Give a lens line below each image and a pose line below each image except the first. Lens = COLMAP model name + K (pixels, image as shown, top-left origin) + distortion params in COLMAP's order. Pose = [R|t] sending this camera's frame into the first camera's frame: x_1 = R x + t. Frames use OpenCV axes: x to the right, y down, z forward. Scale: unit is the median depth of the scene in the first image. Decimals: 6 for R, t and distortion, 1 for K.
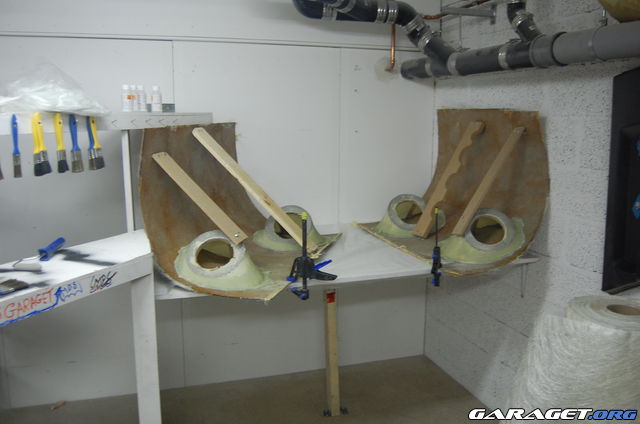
lens RADIAL K [[550.8, 0, 320.0], [0, 550.8, 212.0], [0, 0, 1]] dist [-0.108521, 0.055308]
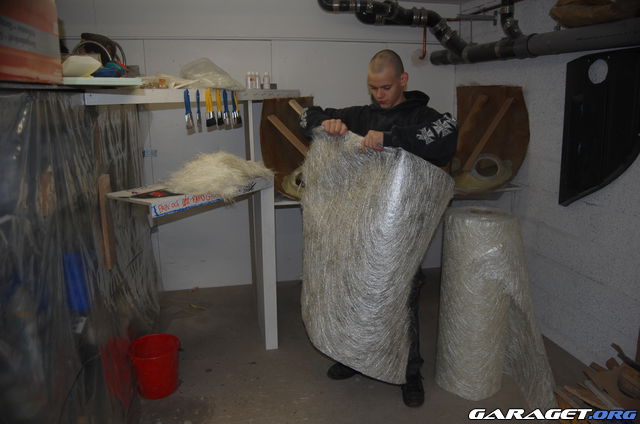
lens RADIAL K [[474.0, 0, 320.0], [0, 474.0, 212.0], [0, 0, 1]] dist [-0.092016, -0.000054]
pose [[0.995882, 0.008576, -0.090248, -0.028073], [-0.002438, 0.997689, 0.067904, 0.068843], [0.090622, -0.067404, 0.993602, -0.315736]]
